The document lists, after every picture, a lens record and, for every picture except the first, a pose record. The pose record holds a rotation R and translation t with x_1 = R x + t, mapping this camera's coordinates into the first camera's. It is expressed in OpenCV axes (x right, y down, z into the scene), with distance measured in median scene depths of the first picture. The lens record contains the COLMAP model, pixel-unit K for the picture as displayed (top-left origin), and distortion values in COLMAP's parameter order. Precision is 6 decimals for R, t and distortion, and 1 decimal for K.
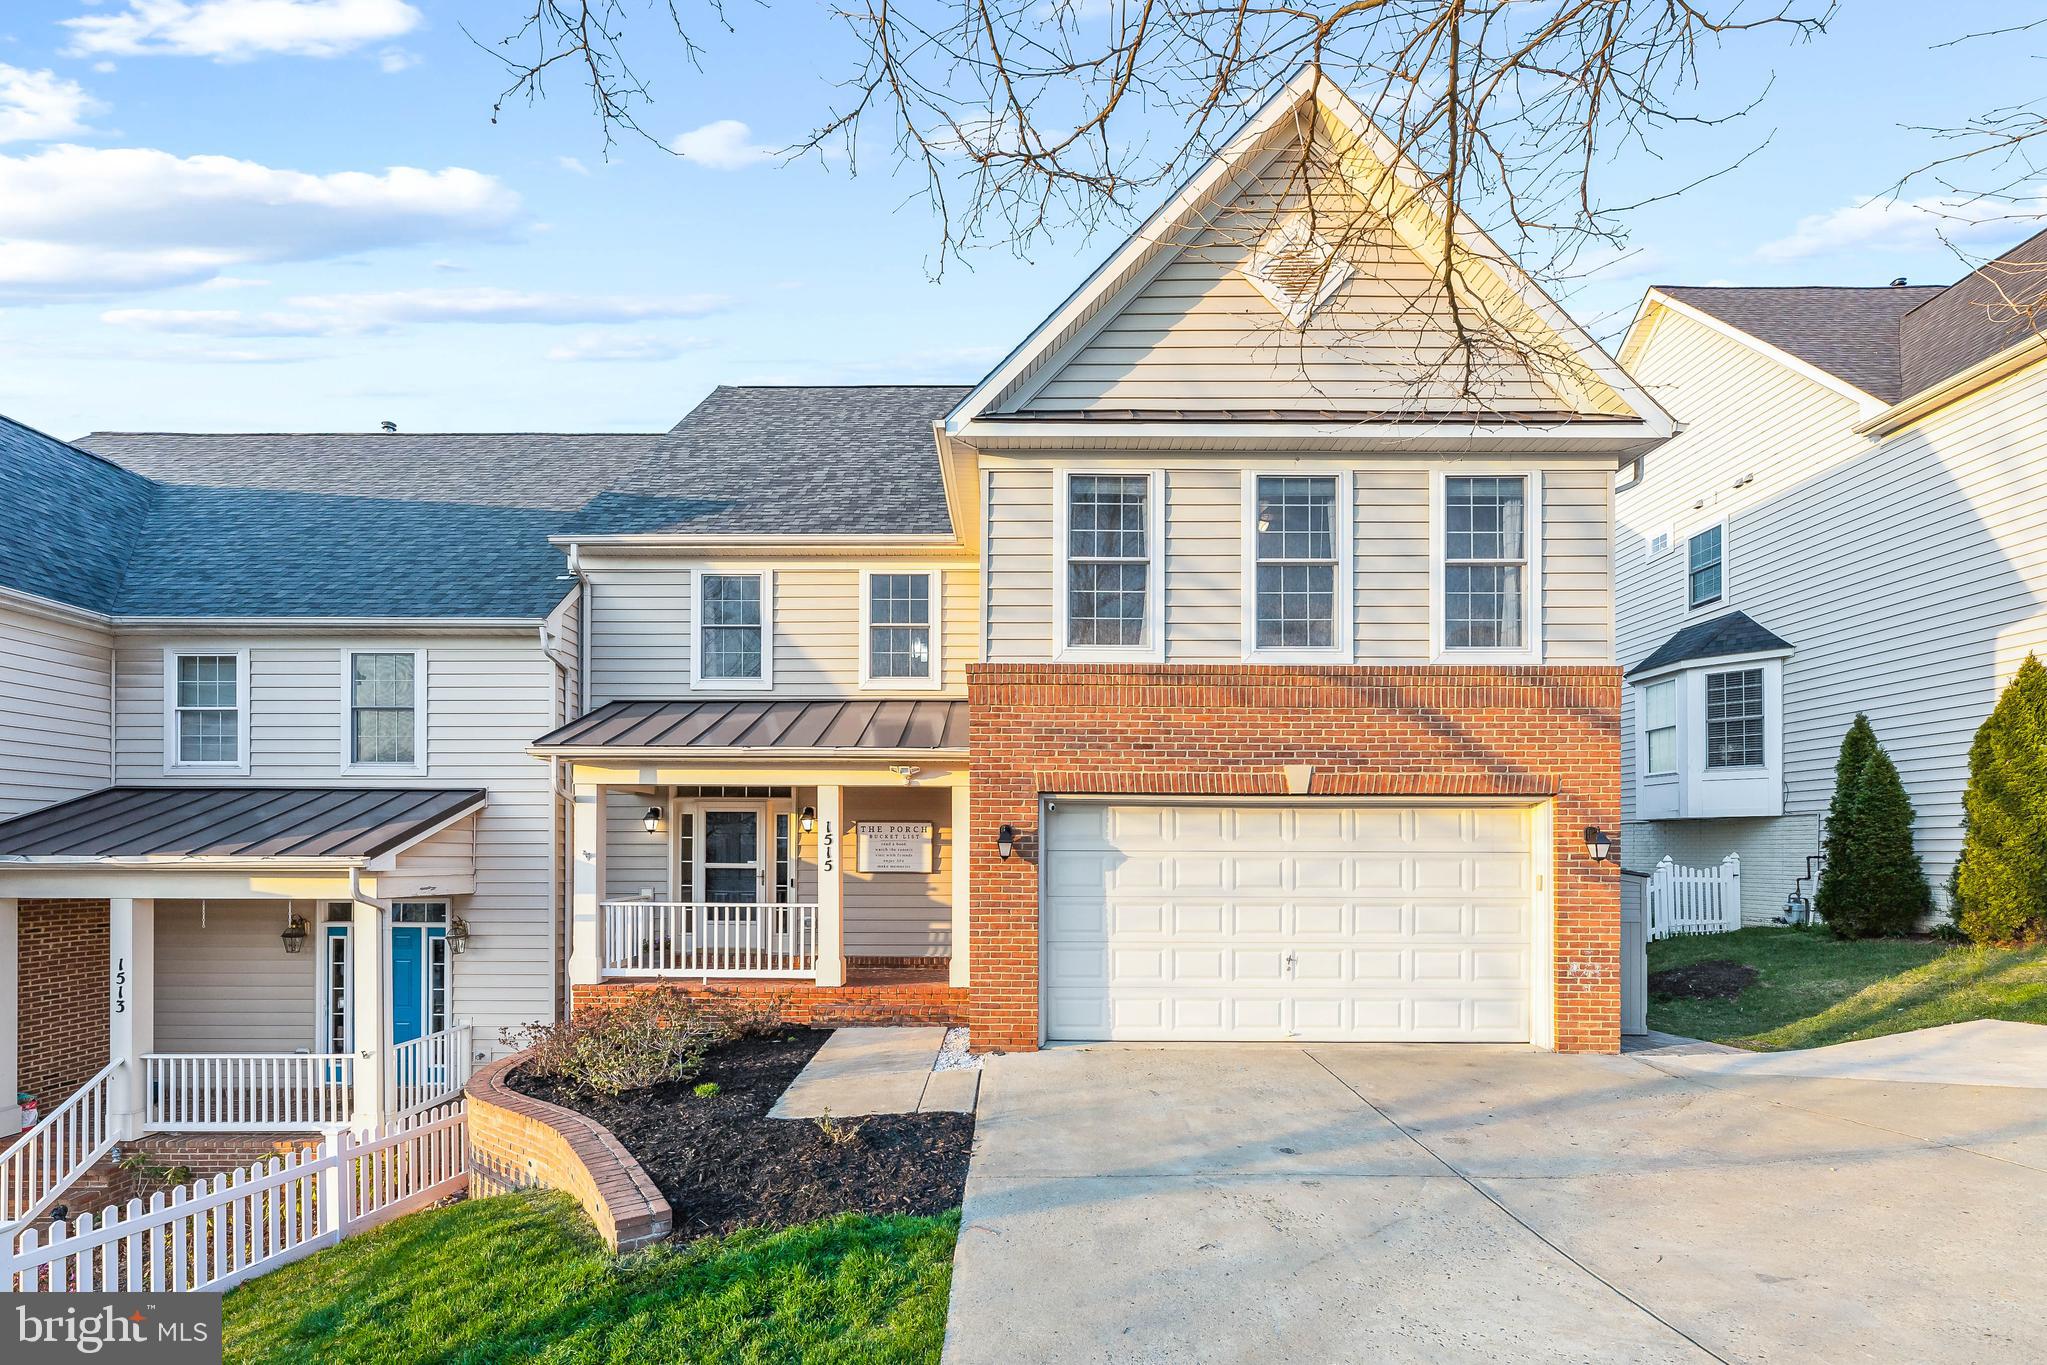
lens RADIAL K [[863.0, 0, 1018.9], [0, 863.0, 833.7], [0, 0, 1]] dist [-0.001809, 0.000382]
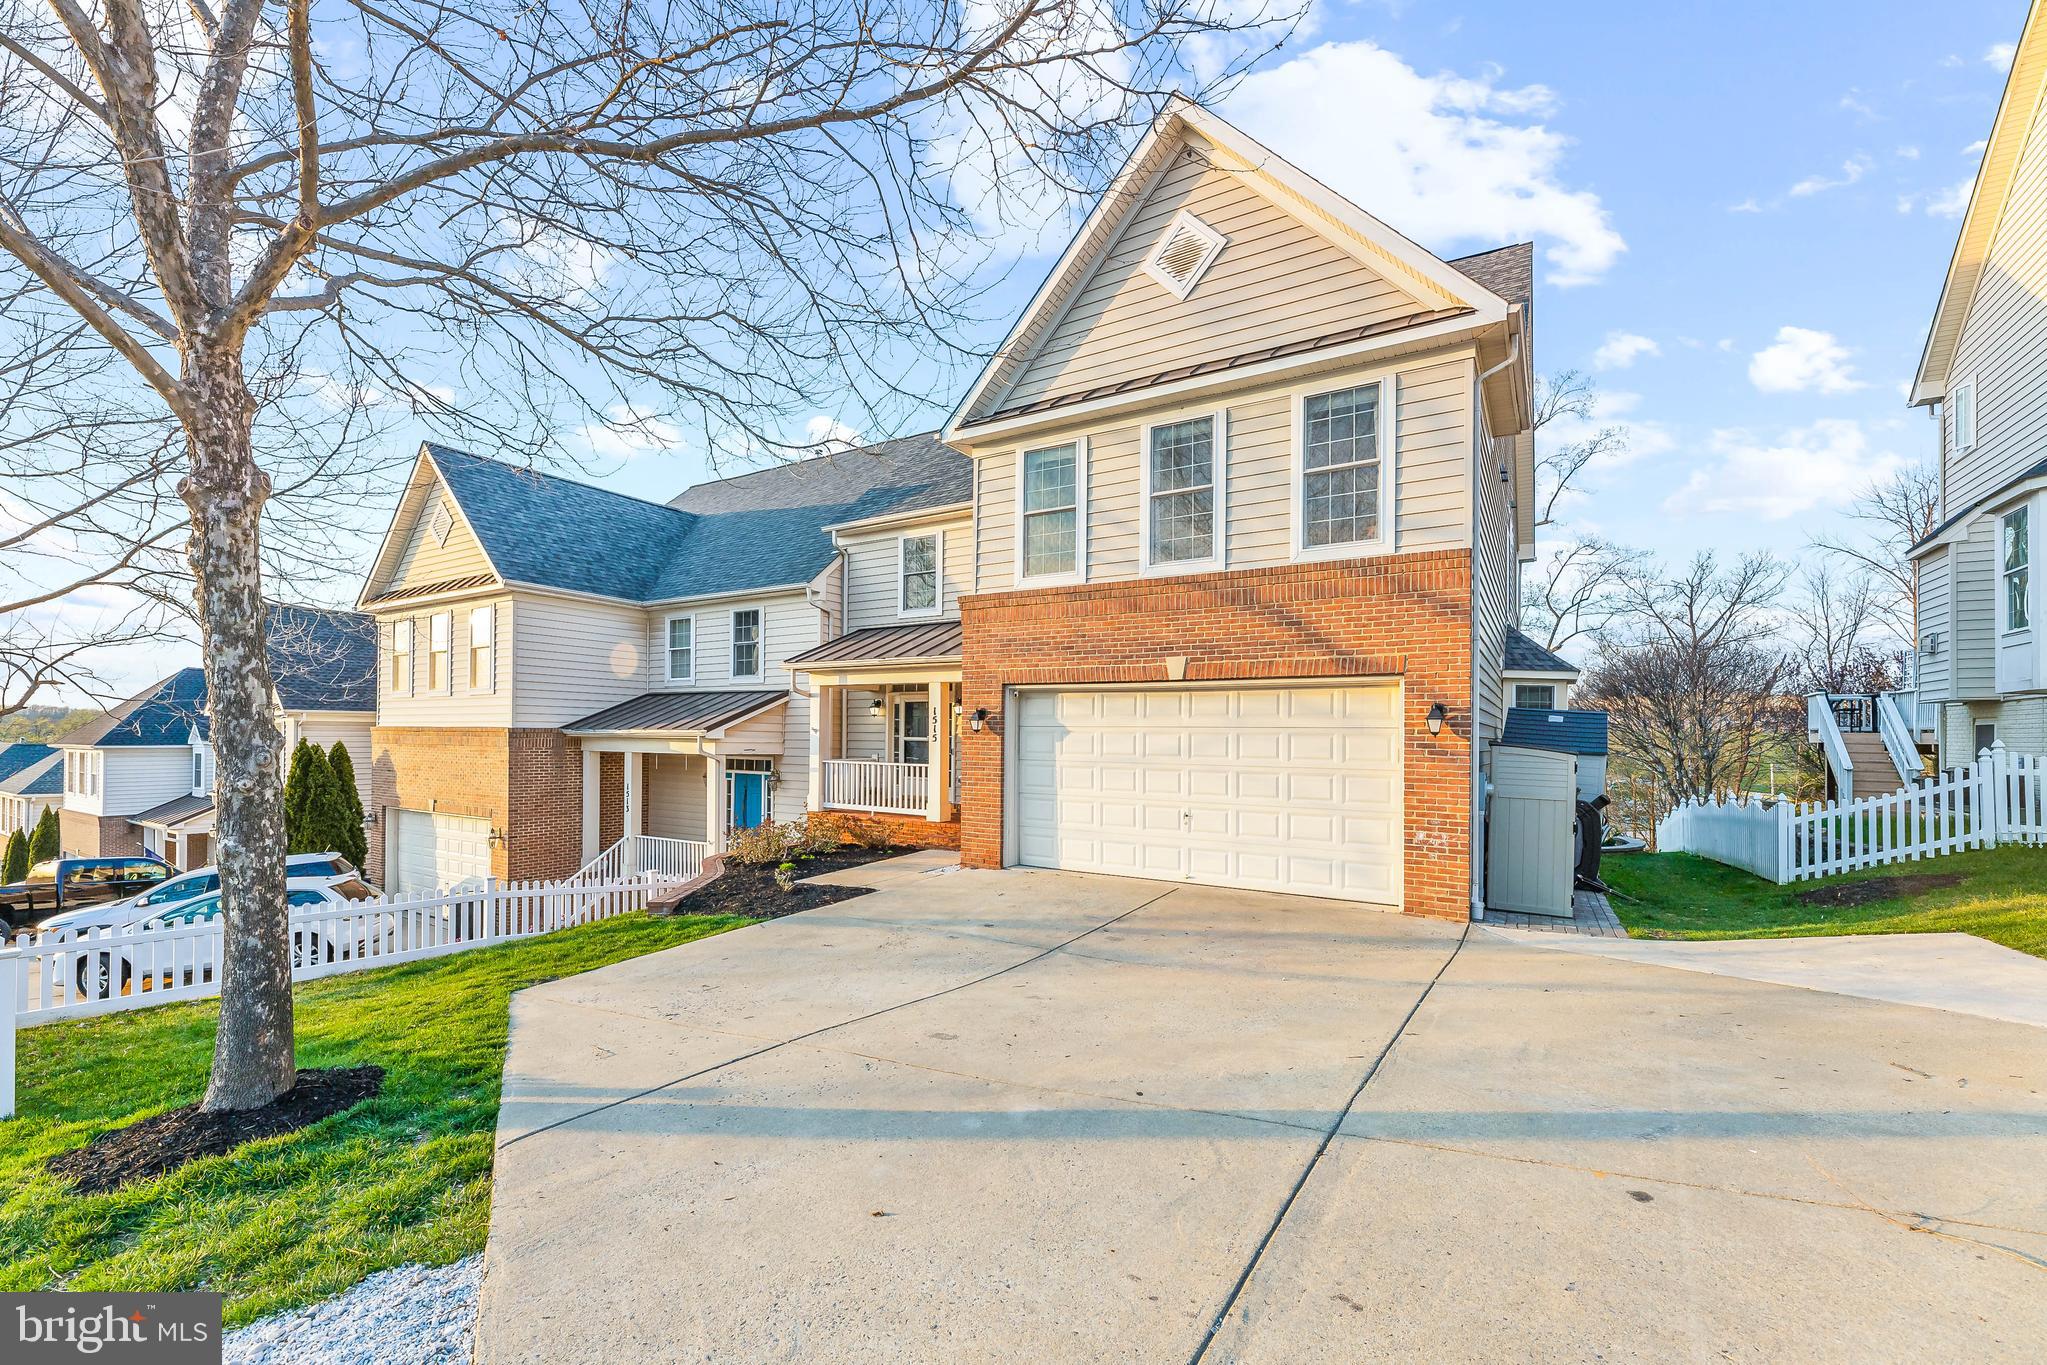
lens RADIAL K [[829.8, 0, 1039.2], [0, 829.8, 718.6], [0, 0, 1]] dist [-0.010459, -0.000202]
pose [[0.856798, -0.004853, -0.515629, 0.750214], [0.003103, 0.999986, -0.004256, 0.012979], [0.515643, 0.002047, 0.856801, -0.115250]]
